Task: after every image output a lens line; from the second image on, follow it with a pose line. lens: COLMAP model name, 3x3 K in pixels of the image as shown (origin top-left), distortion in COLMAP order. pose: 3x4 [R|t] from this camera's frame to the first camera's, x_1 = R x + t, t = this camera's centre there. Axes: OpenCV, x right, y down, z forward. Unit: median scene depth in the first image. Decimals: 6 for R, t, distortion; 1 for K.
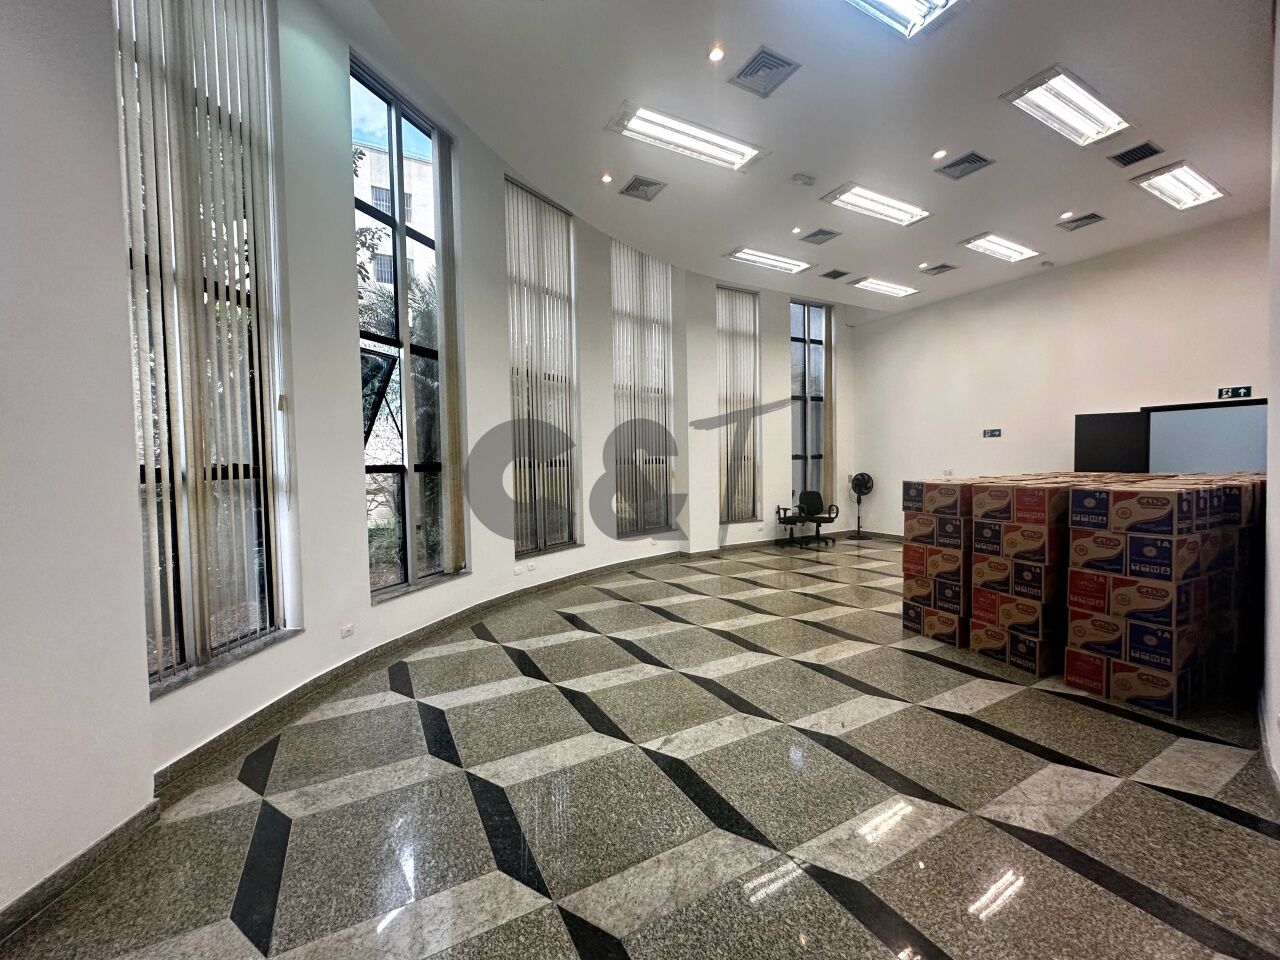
lens RADIAL K [[511.1, 0, 639.3], [0, 511.1, 477.8], [0, 0, 1]] dist [-0.004049, 0.001017]
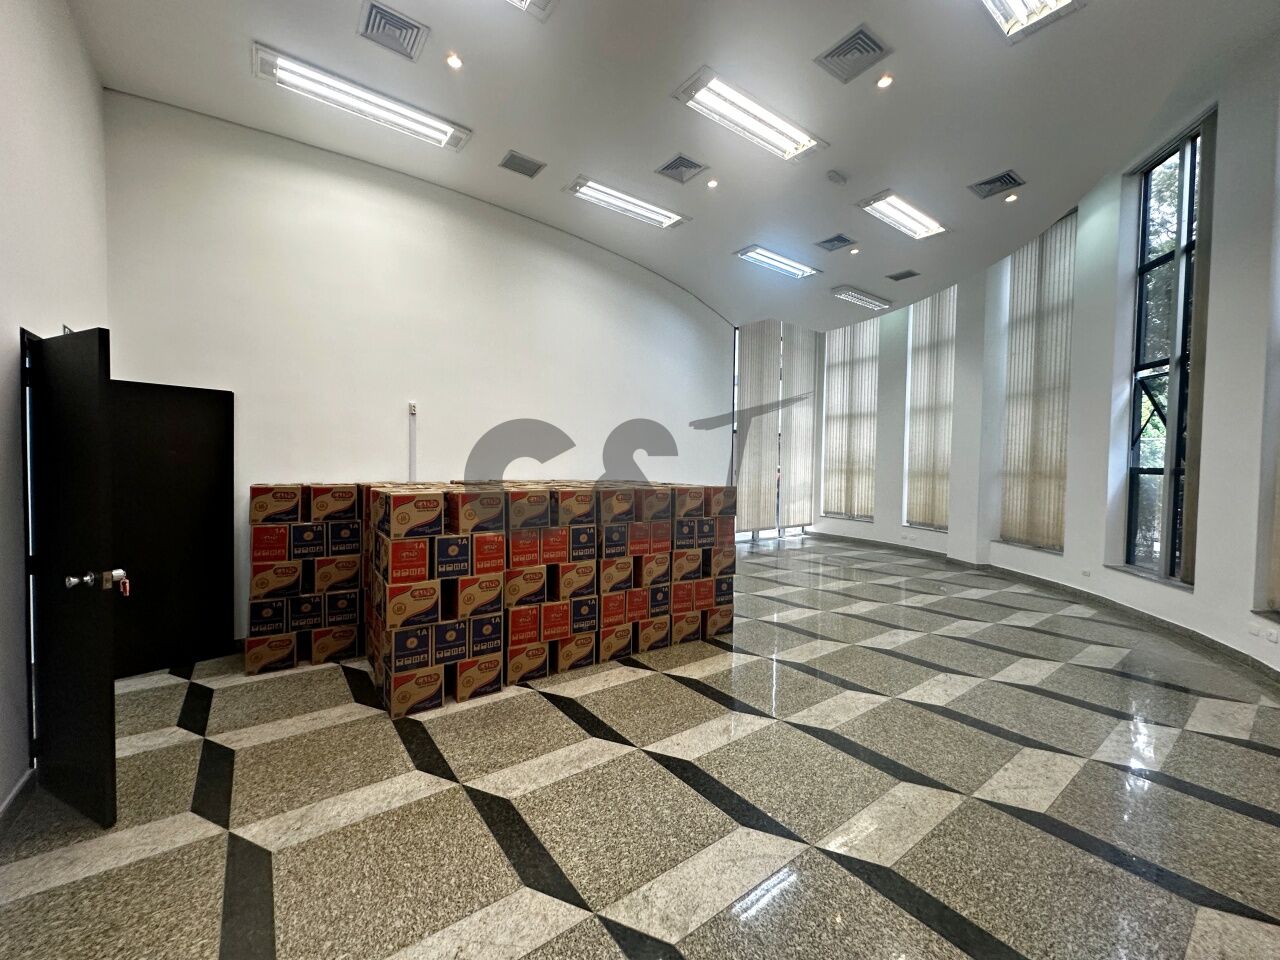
lens RADIAL K [[511.1, 0, 641.0], [0, 511.1, 481.6], [0, 0, 1]] dist [-0.004049, 0.001017]
pose [[-0.990426, 0.009491, -0.137715, 0.845921], [-0.000966, 0.997133, 0.075662, -0.080668], [0.138038, 0.075070, -0.987578, 1.979438]]
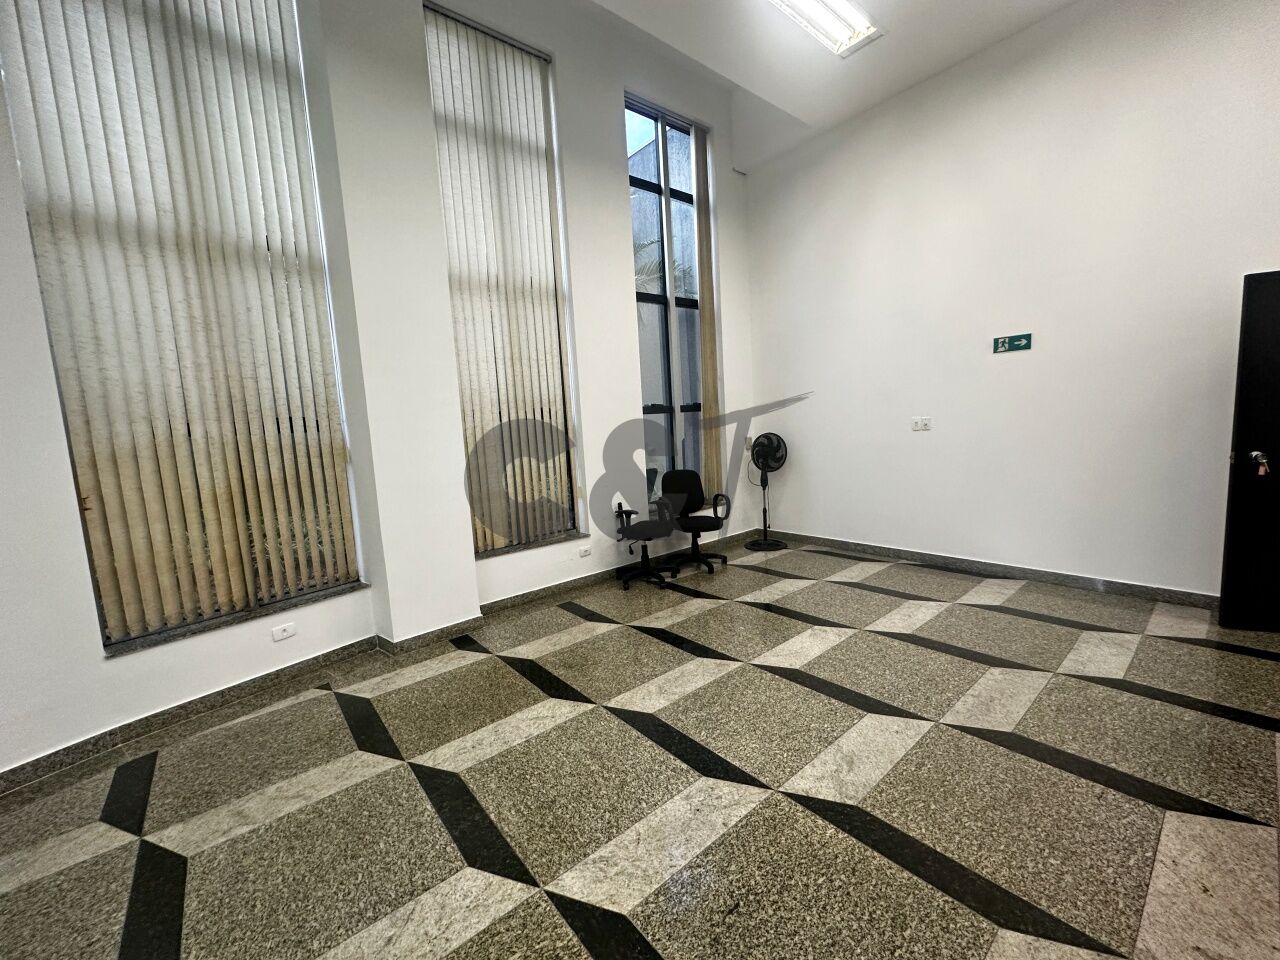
lens RADIAL K [[511.1, 0, 639.3], [0, 511.1, 478.2], [0, 0, 1]] dist [-0.004049, 0.001017]
pose [[0.981642, -0.059185, 0.181319, 0.398831], [0.047179, 0.996443, 0.069831, -0.012272], [-0.184807, -0.059995, 0.980942, 0.977900]]
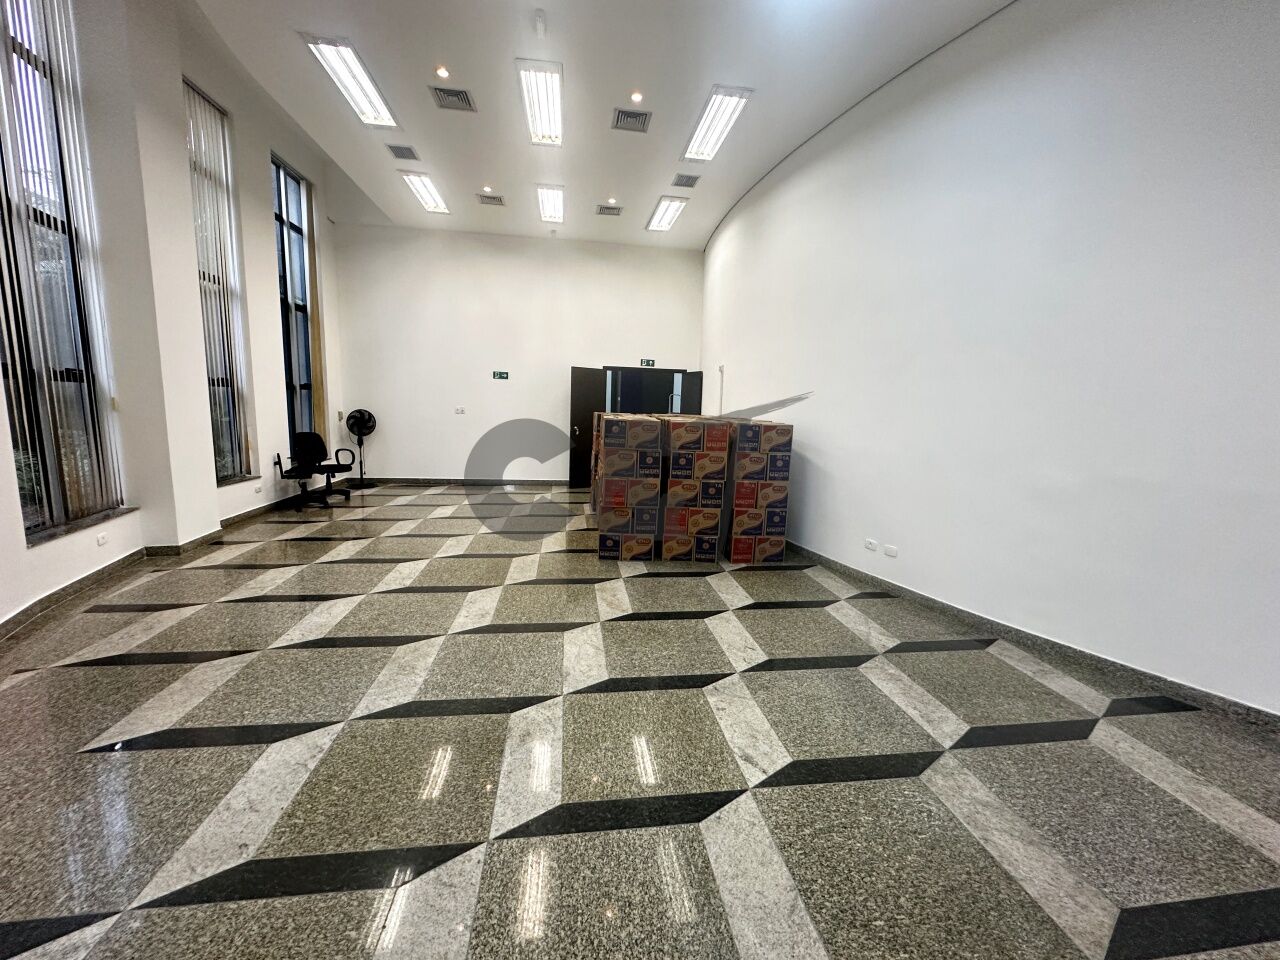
lens RADIAL K [[511.1, 0, 641.6], [0, 511.1, 479.6], [0, 0, 1]] dist [-0.004049, 0.001017]
pose [[0.351489, -0.106250, 0.930143, -0.417099], [-0.007355, 0.993195, 0.116232, 0.008753], [-0.936163, -0.047696, 0.348316, 0.566989]]
